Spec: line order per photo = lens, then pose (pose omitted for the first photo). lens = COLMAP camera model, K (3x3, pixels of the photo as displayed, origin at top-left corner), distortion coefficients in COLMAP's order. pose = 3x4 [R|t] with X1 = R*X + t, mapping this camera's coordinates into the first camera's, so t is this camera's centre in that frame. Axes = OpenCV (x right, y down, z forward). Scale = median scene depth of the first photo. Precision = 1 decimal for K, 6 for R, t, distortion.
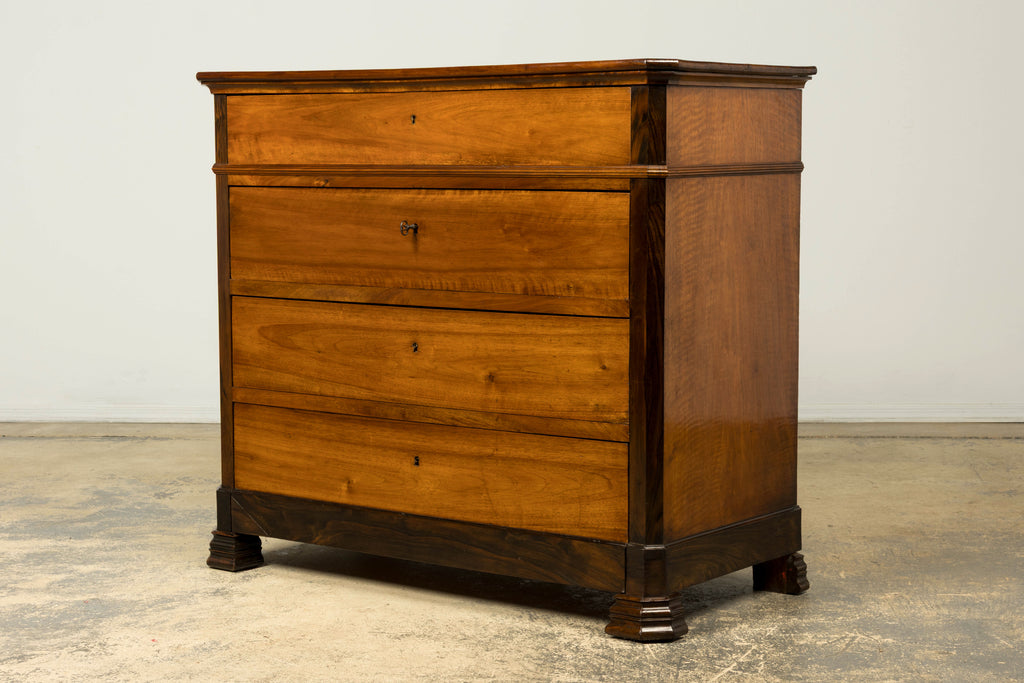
lens RADIAL K [[2078.2, 0, 530.7], [0, 2078.2, 342.5], [0, 0, 1]] dist [-0.046035, 0.233319]
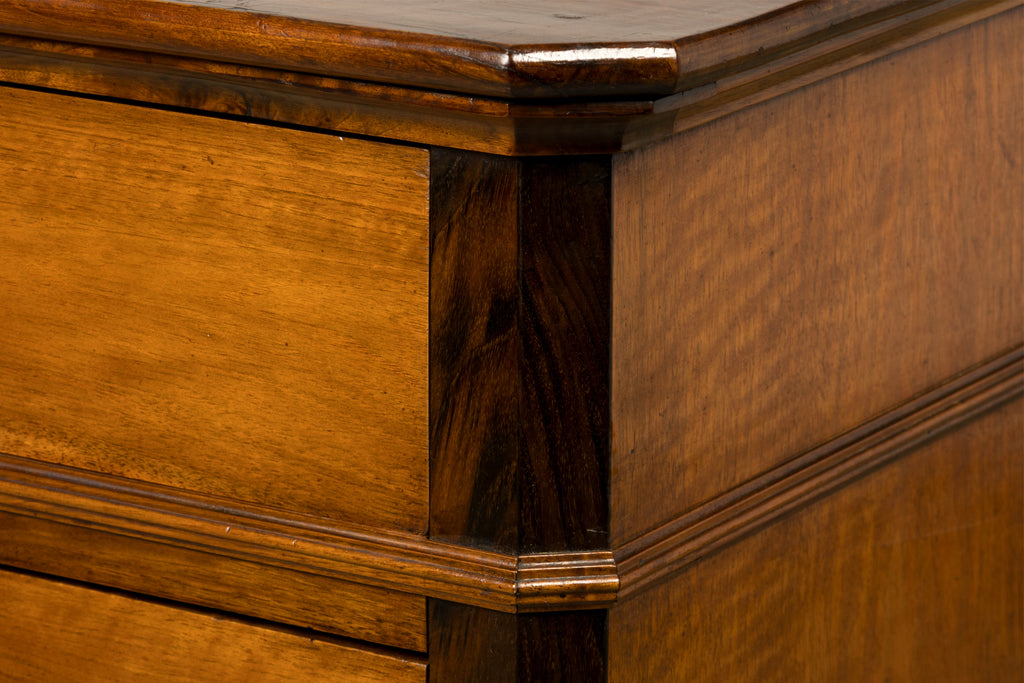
lens RADIAL K [[5264.1, 0, 512.0], [0, 5264.1, 341.5], [0, 0, 1]] dist [-0.108128, -3.107777]
pose [[0.997346, -0.016093, 0.071005, 0.019472], [0.003720, 0.985254, 0.171059, -0.177985], [-0.072711, -0.170341, 0.982699, 0.481210]]
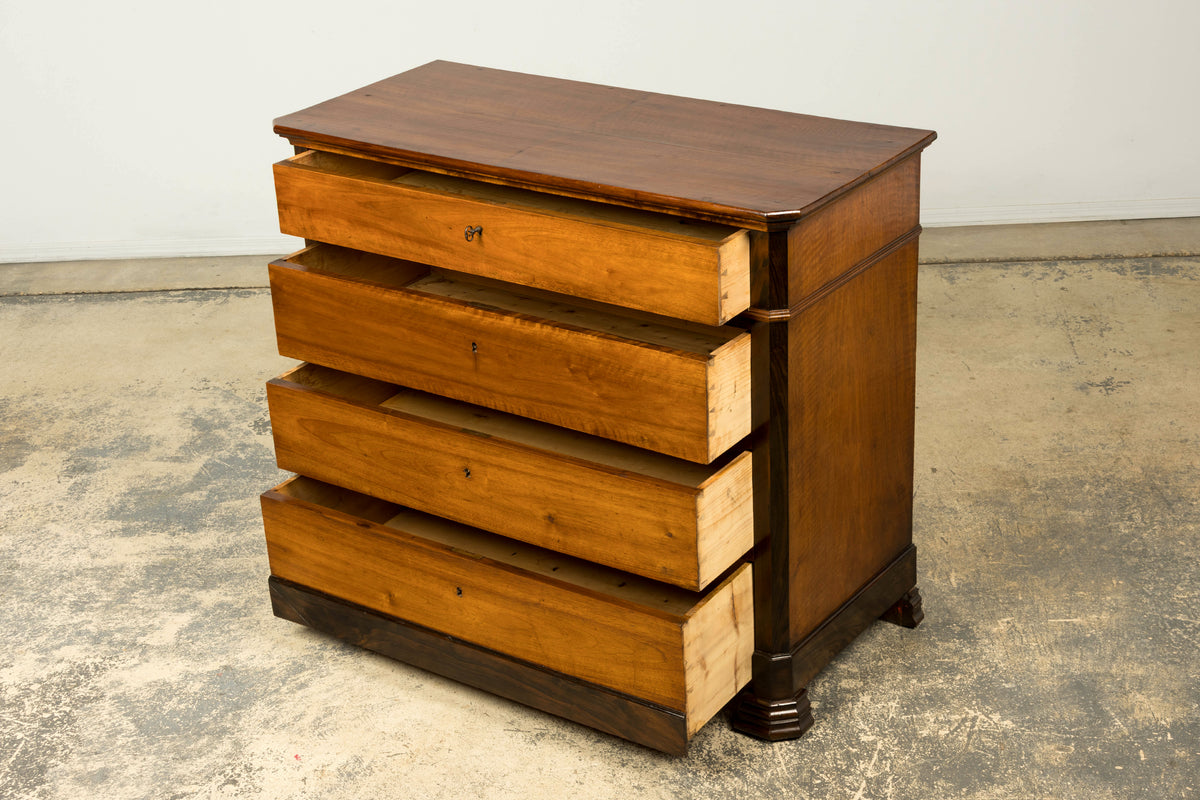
lens RADIAL K [[2054.6, 0, 617.1], [0, 2054.6, 400.6], [0, 0, 1]] dist [-0.018512, 0.036587]
pose [[0.998653, -0.049617, 0.015208, -0.028614], [0.042259, 0.947602, 0.316646, -0.327496], [-0.030122, -0.315577, 0.948422, 0.081113]]
